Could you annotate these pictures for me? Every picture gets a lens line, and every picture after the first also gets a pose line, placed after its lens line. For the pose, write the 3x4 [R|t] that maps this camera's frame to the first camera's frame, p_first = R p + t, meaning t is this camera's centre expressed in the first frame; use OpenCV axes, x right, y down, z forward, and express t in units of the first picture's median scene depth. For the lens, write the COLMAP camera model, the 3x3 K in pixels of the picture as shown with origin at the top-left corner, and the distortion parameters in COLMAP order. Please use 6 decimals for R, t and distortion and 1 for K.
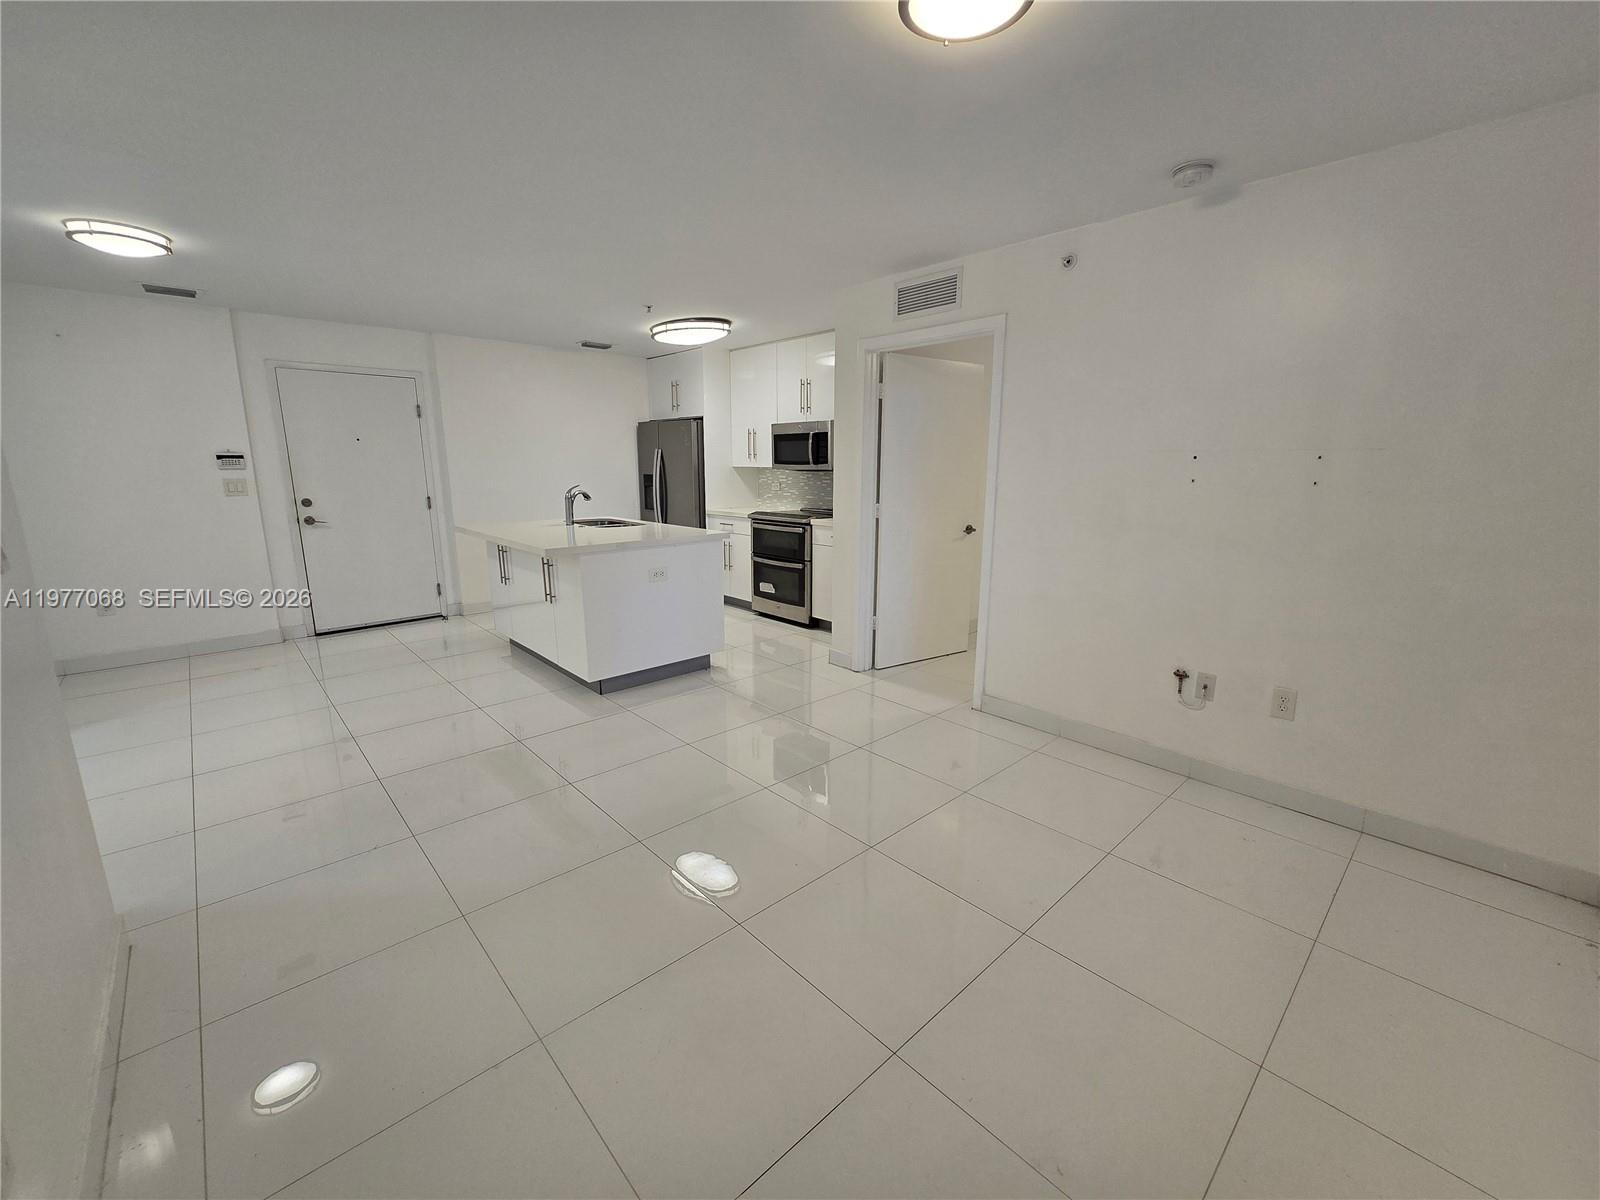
lens RADIAL K [[653.9, 0, 802.7], [0, 653.9, 599.3], [0, 0, 1]] dist [-0.001779, -0.000457]
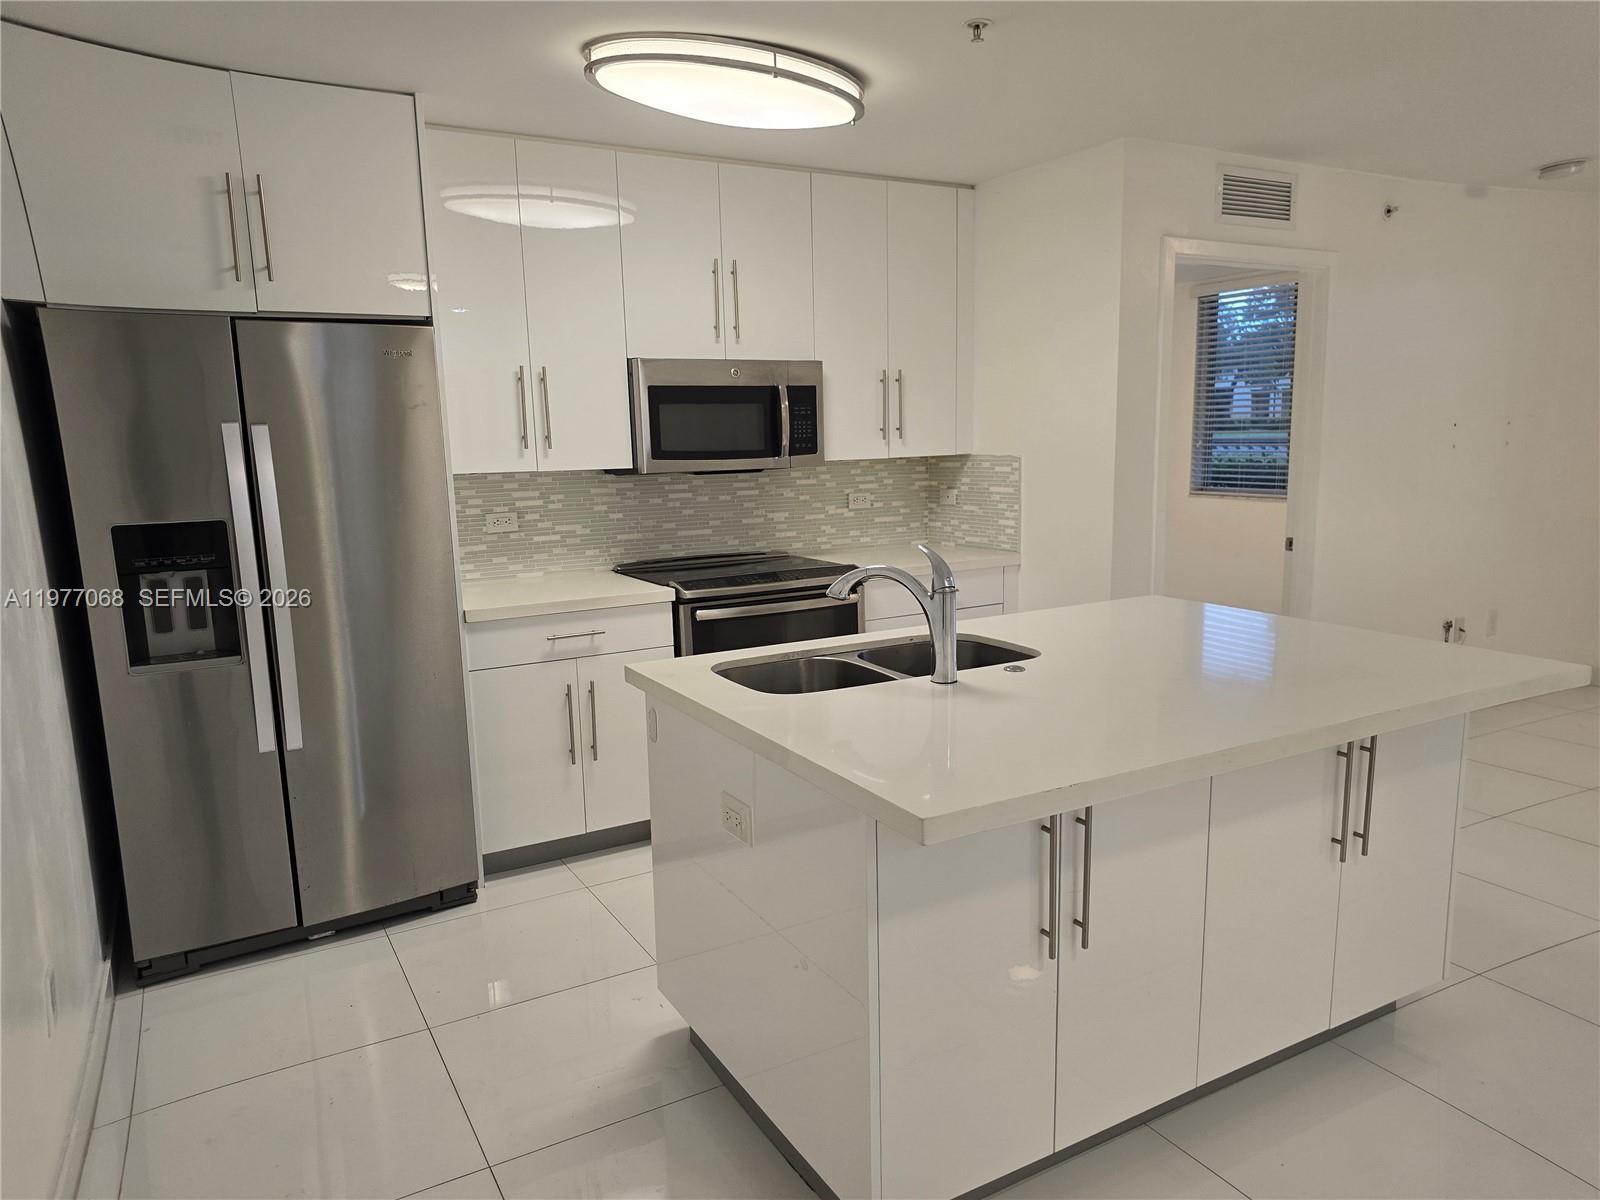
lens RADIAL K [[1084.1, 0, 825.6], [0, 1084.1, 624.2], [0, 0, 1]] dist [0.080499, -0.126557]
pose [[0.208721, -0.178761, 0.961499, -0.773900], [0.222295, 0.966090, 0.131359, -0.199056], [-0.952376, 0.186319, 0.241381, 0.868794]]
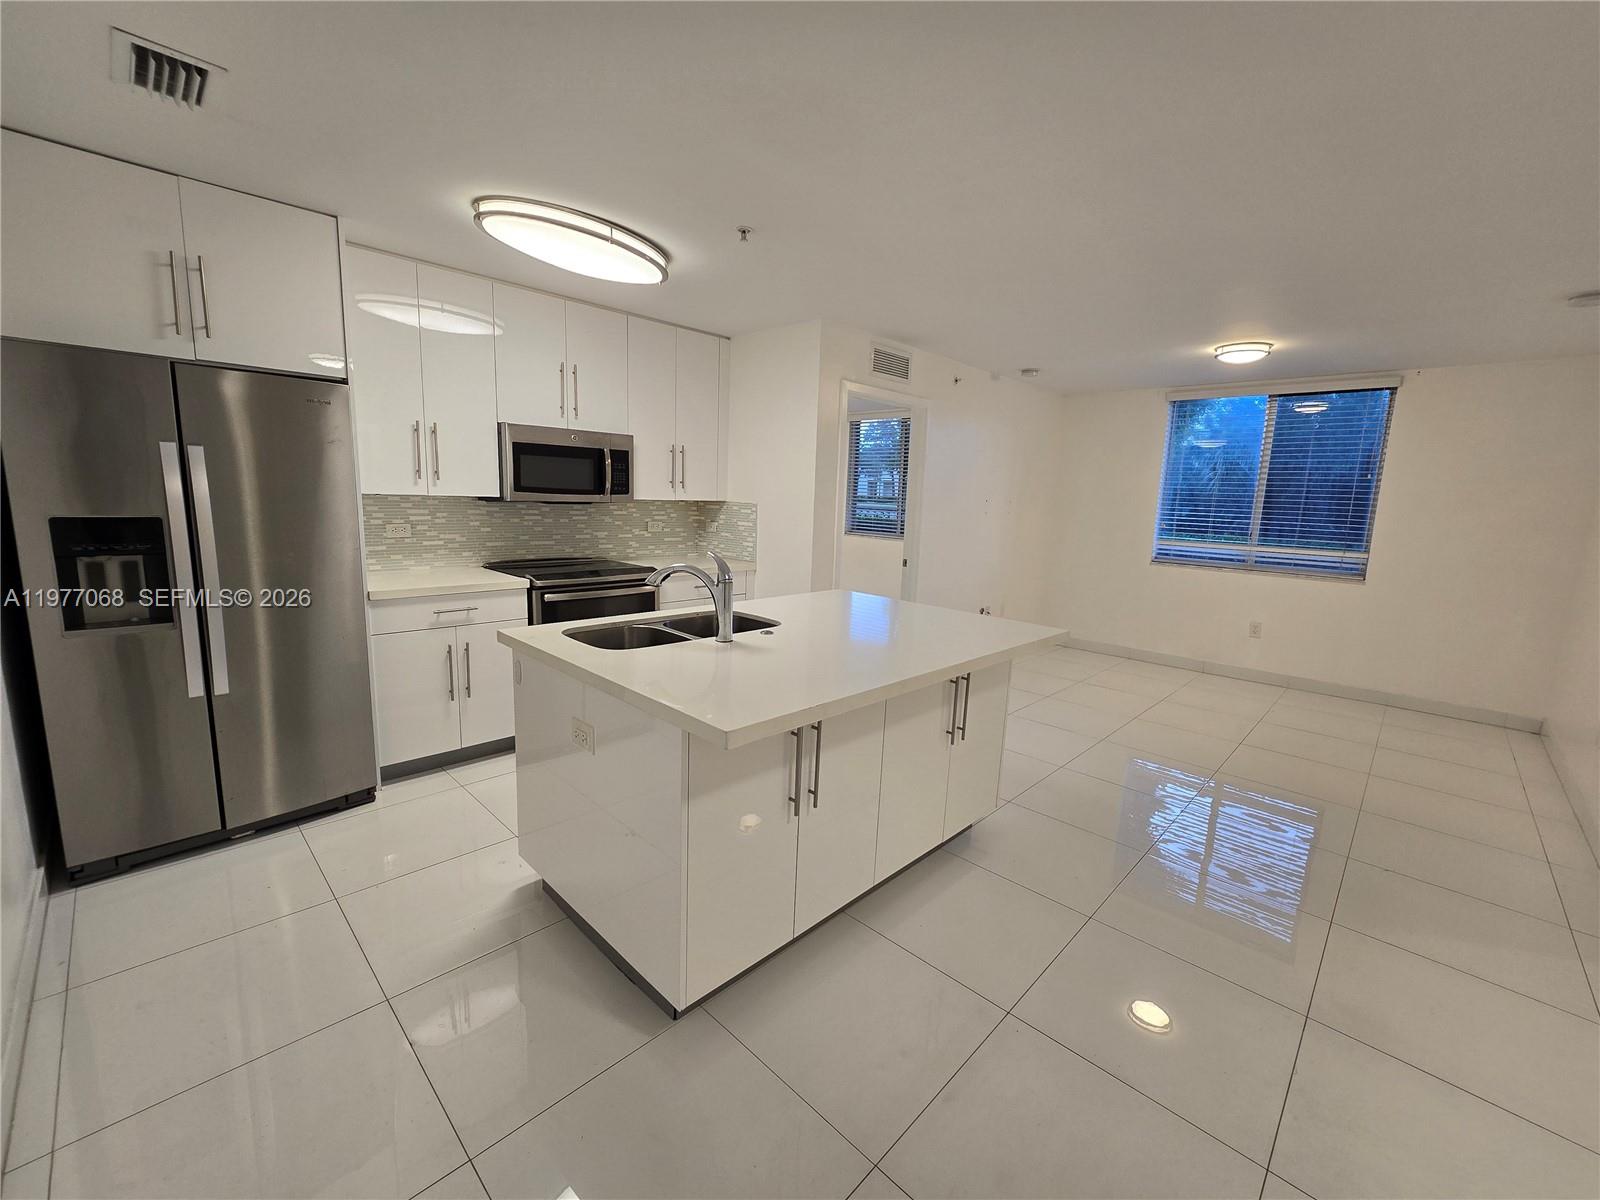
lens RADIAL K [[653.9, 0, 802.7], [0, 653.9, 599.3], [0, 0, 1]] dist [-0.001779, -0.000457]
pose [[-0.058206, -0.163502, 0.984824, -0.745072], [0.168925, 0.970658, 0.171134, -0.194748], [-0.983909, 0.176322, -0.028879, 0.893290]]
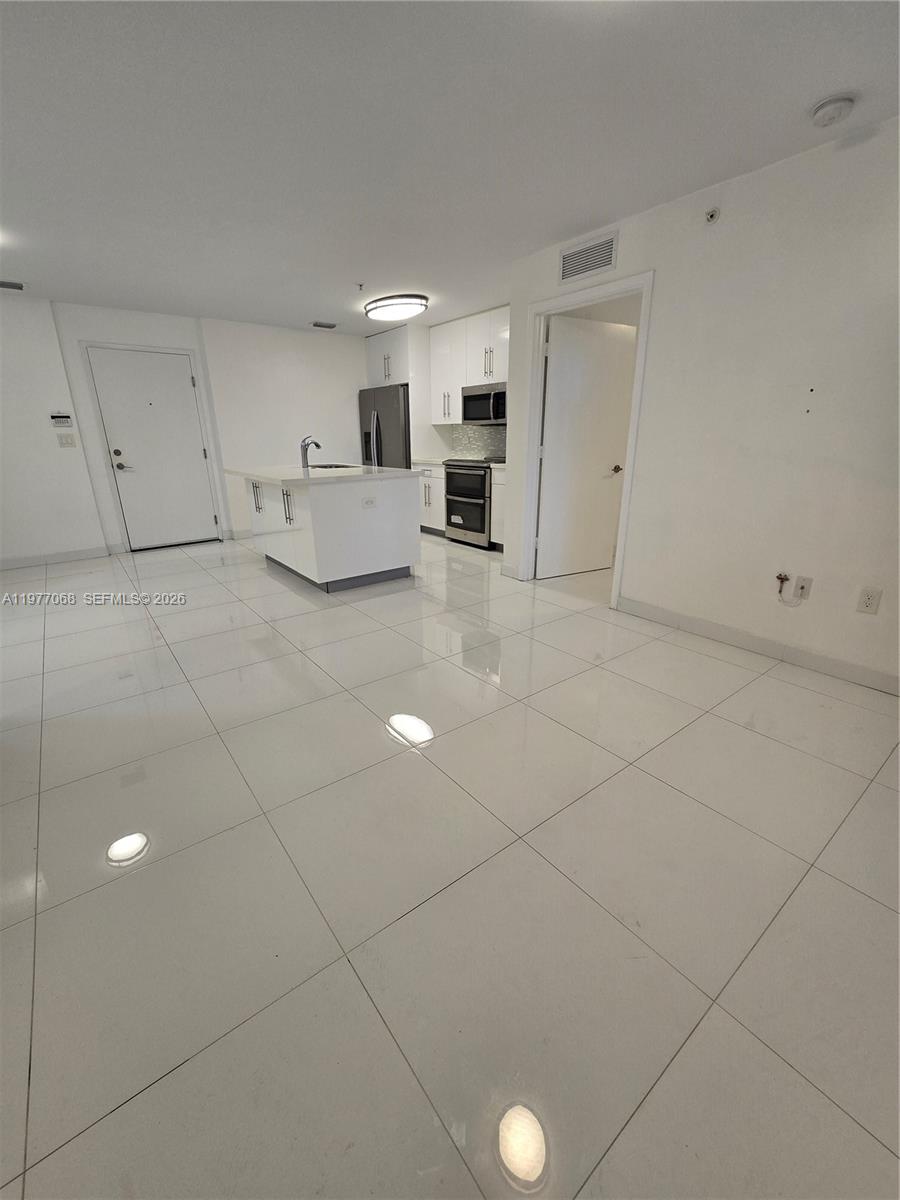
lens RADIAL K [[490.4, 0, 449.8], [0, 490.4, 602.7], [0, 0, 1]] dist [-0.001779, -0.000457]
pose [[0.996017, 0.019014, -0.087107, 0.022355], [-0.008159, 0.992335, 0.123310, 0.030117], [0.088784, -0.122108, 0.988538, 0.018415]]
